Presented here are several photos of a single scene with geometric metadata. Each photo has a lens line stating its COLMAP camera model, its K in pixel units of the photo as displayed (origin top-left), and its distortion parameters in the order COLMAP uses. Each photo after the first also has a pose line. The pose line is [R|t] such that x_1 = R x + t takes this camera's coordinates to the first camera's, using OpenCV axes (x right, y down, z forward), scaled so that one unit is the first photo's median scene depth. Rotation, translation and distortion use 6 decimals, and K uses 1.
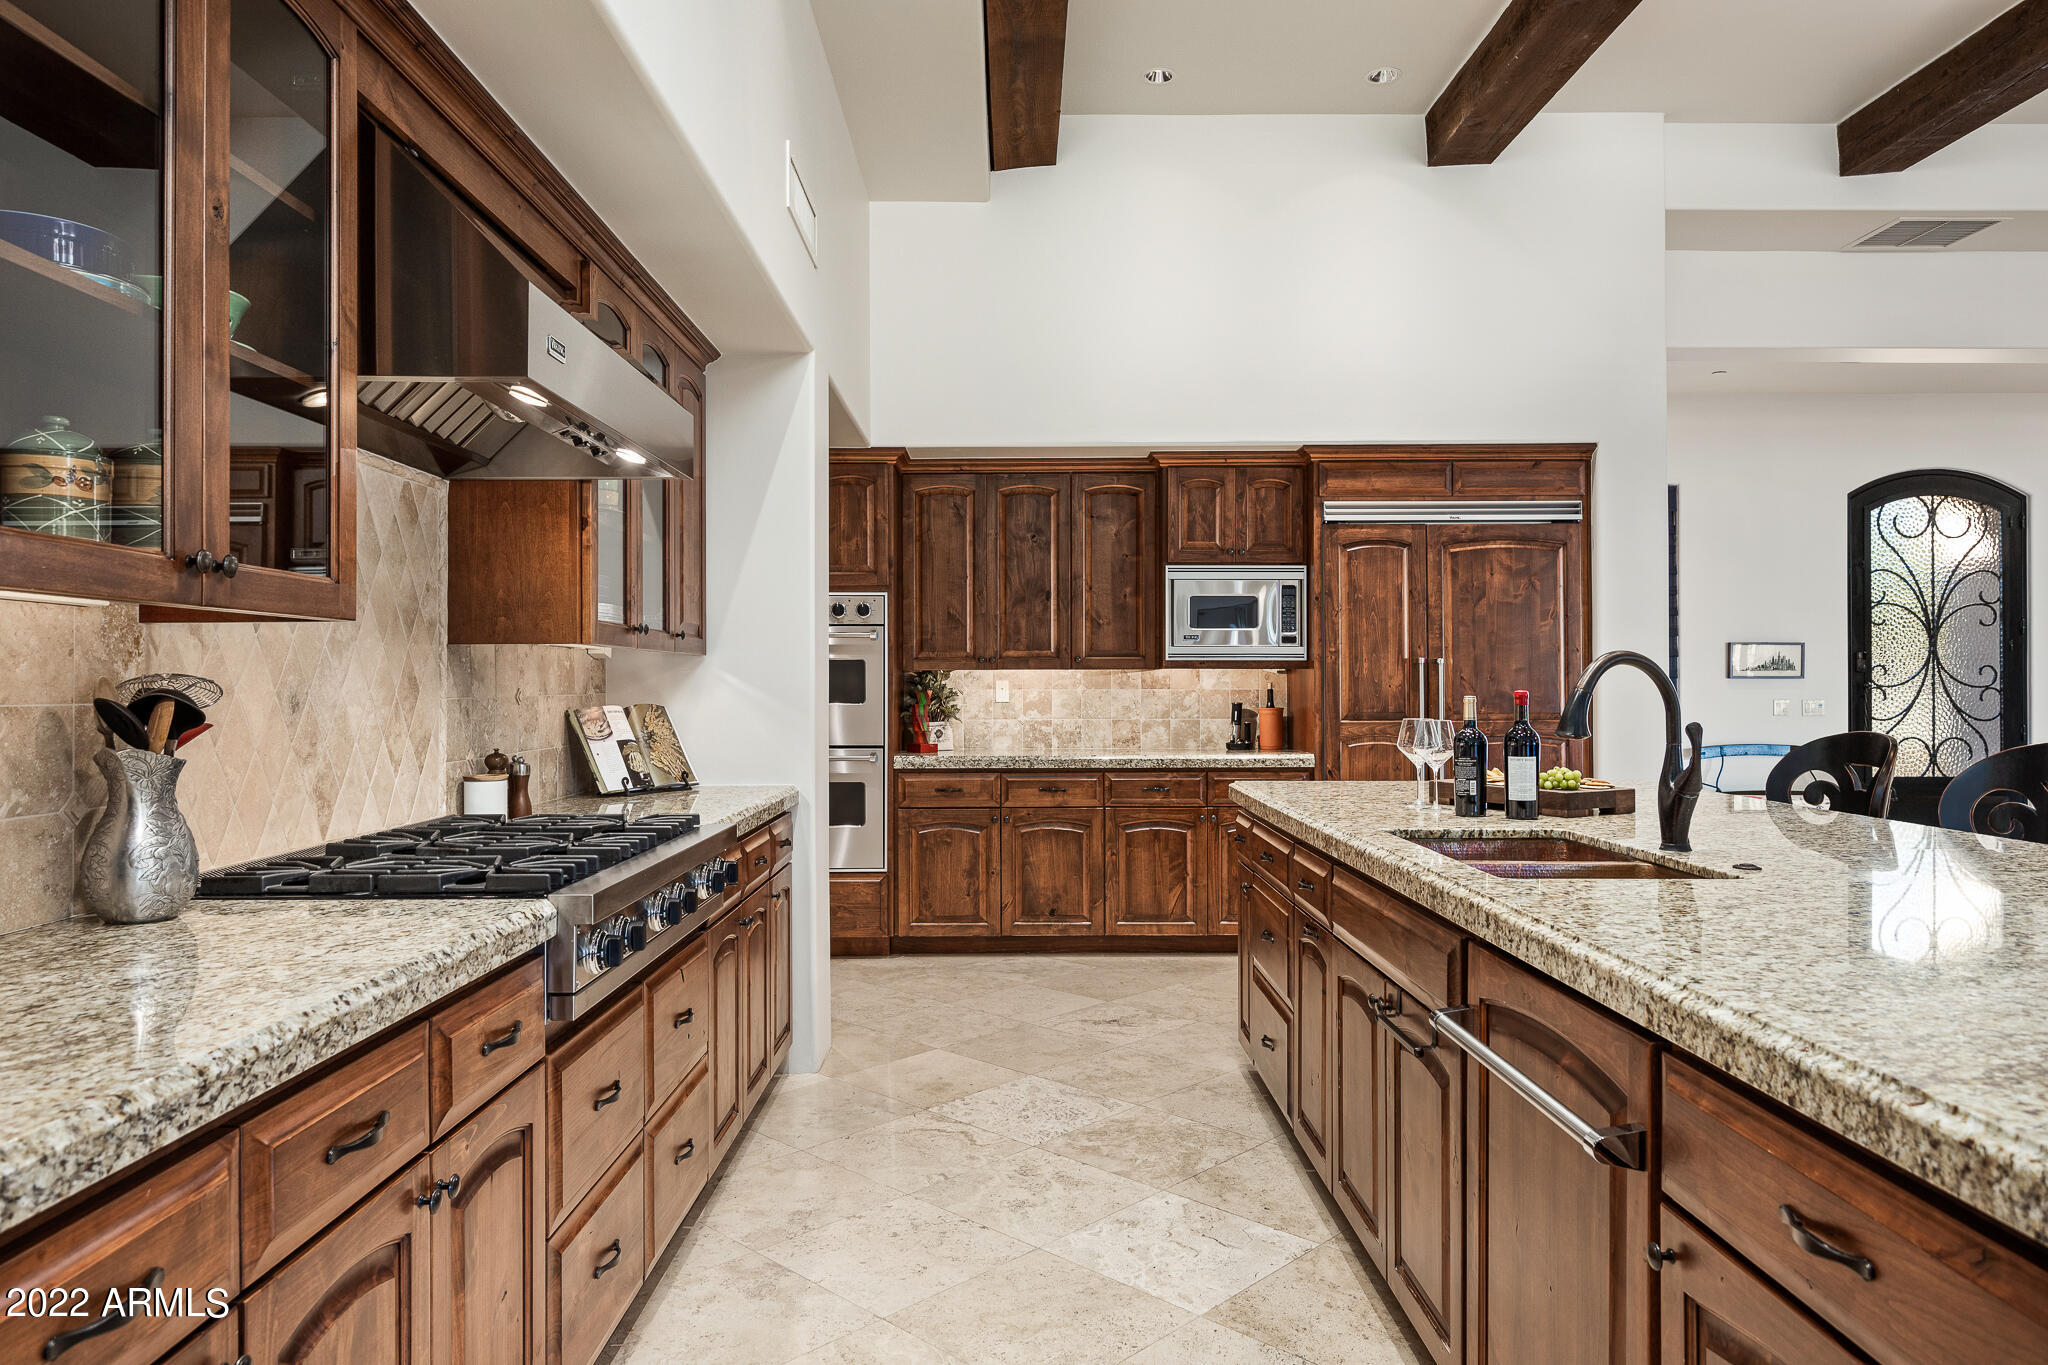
lens RADIAL K [[1306.1, 0, 1020.1], [0, 1306.1, 679.7], [0, 0, 1]] dist [0.007622, 0.000490]
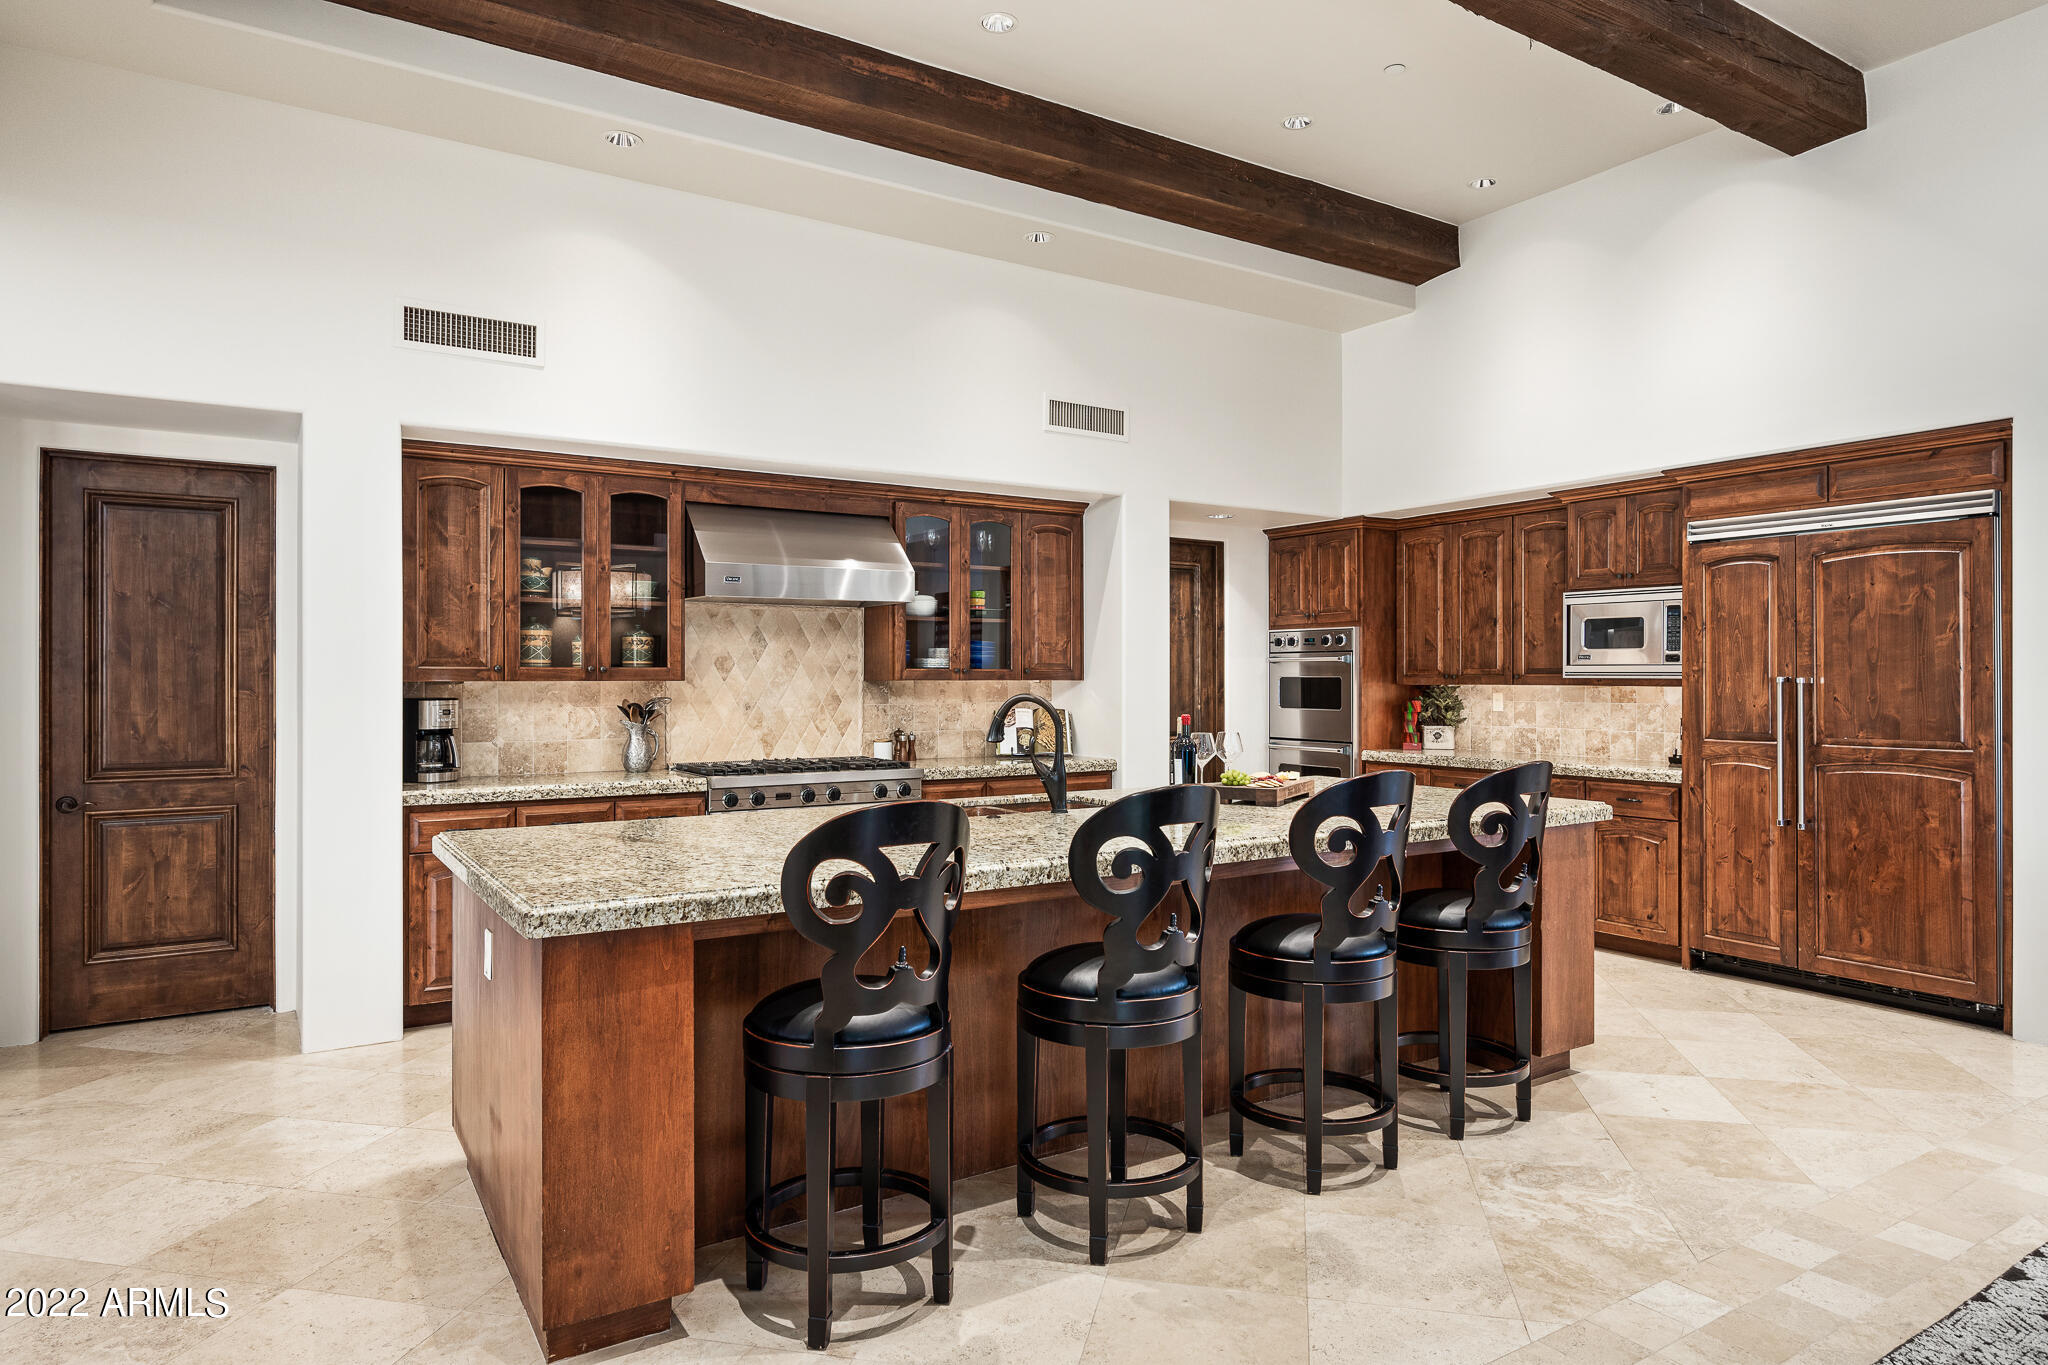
lens RADIAL K [[1216.4, 0, 1019.3], [0, 1216.4, 680.0], [0, 0, 1]] dist [0.003458, 0.000321]
pose [[0.534115, 0.004920, -0.845398, 0.750464], [0.001332, 0.999977, 0.006662, -0.020931], [0.845411, -0.004685, 0.534096, 0.055858]]
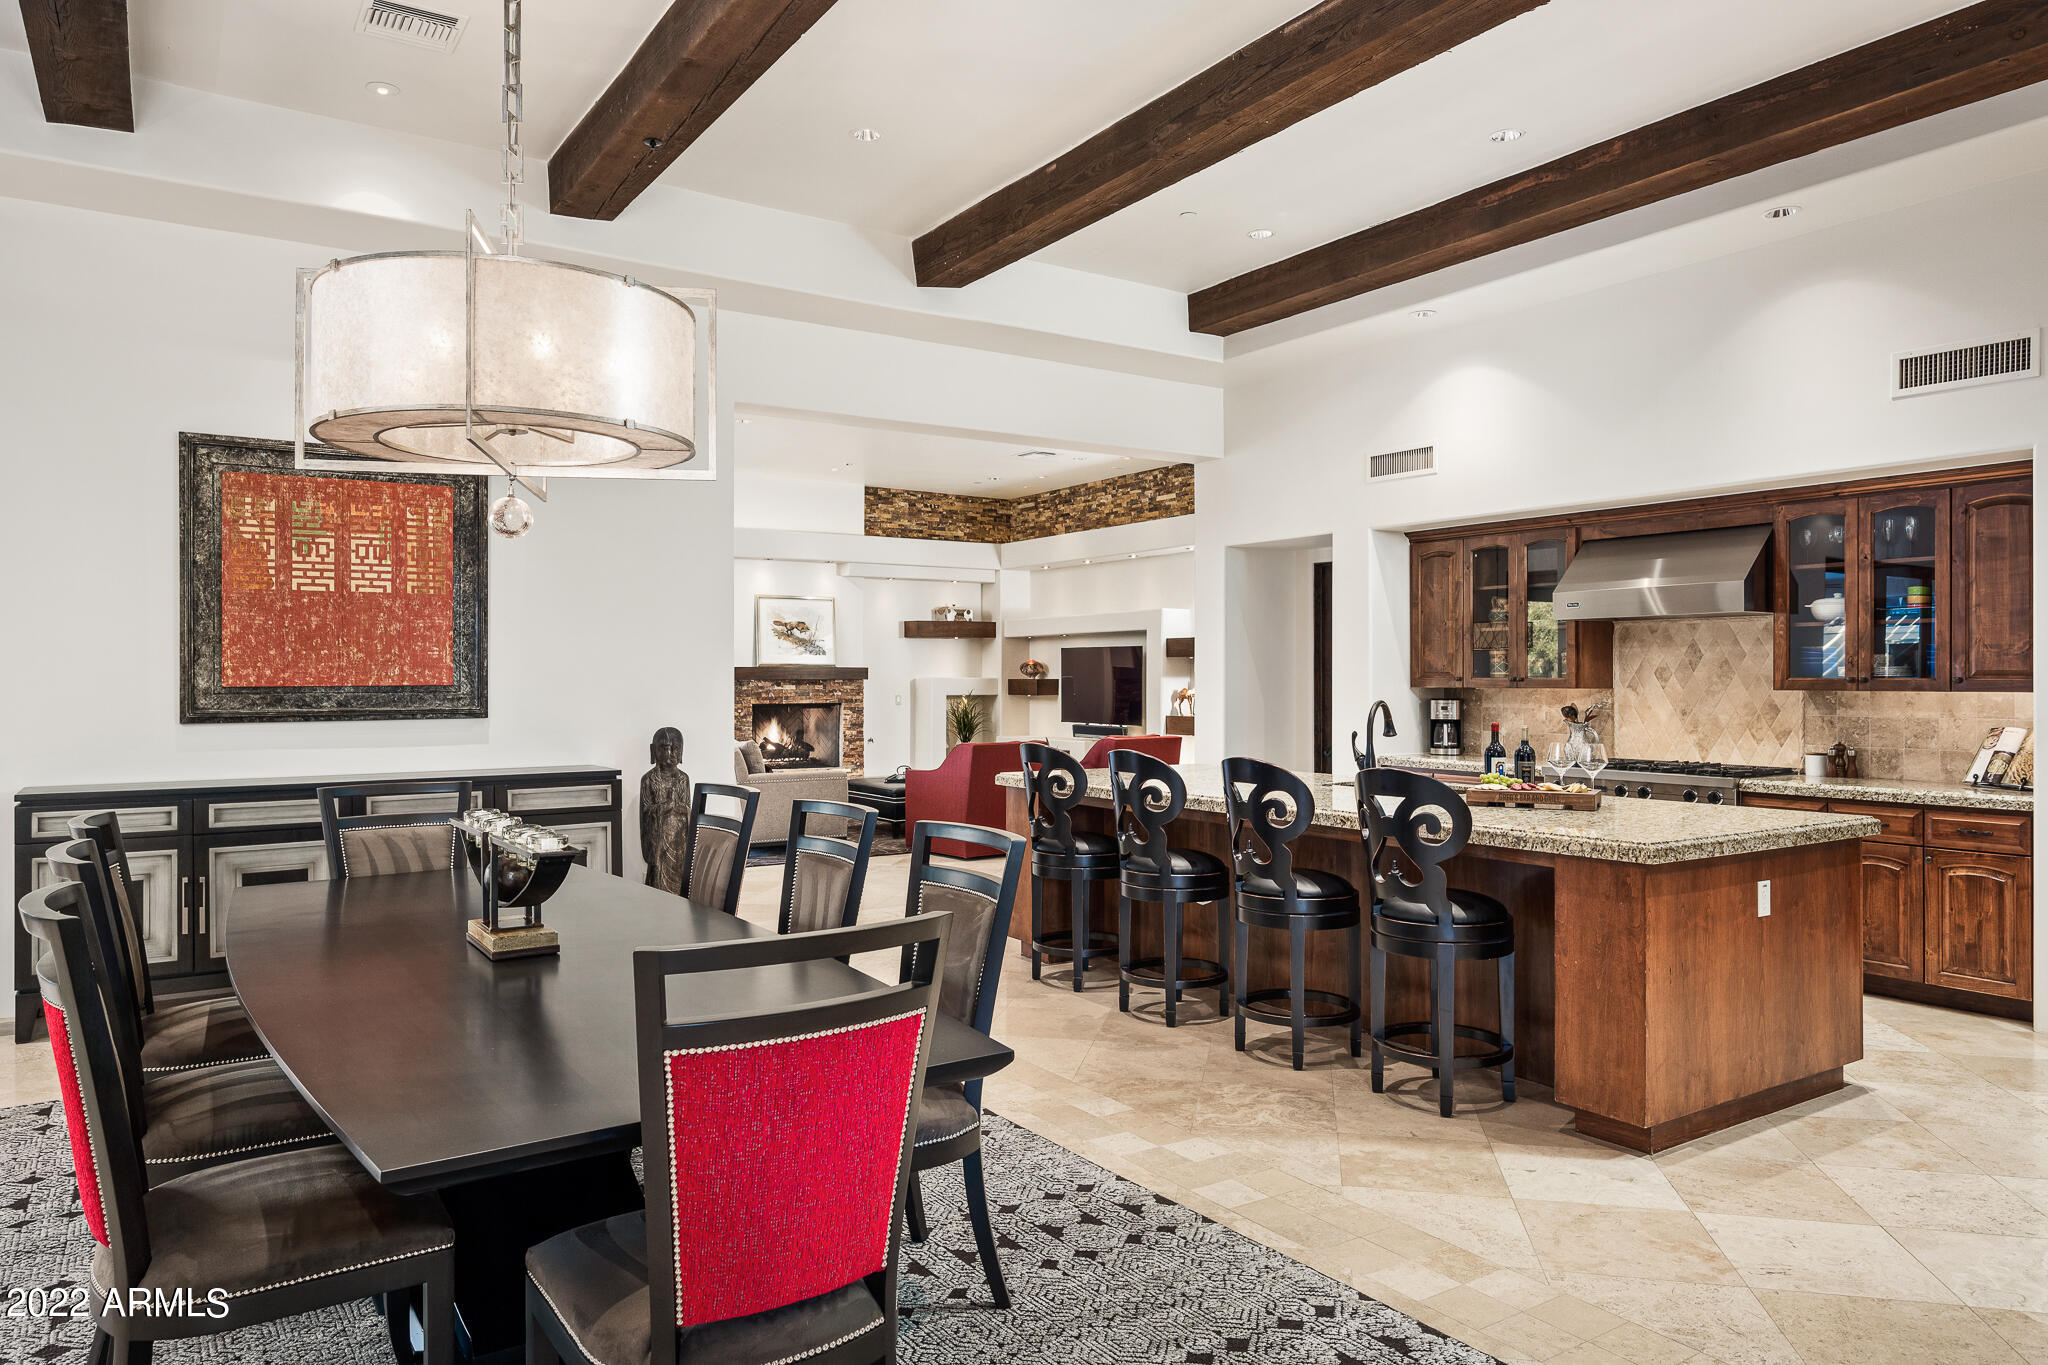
lens RADIAL K [[1306.1, 0, 1023.5], [0, 1306.1, 679.2], [0, 0, 1]] dist [0.007622, 0.000490]
pose [[-0.833683, 0.003104, -0.552235, 0.935071], [0.003265, 0.999994, 0.000691, -0.025516], [0.552234, -0.001227, -0.833688, 1.066028]]
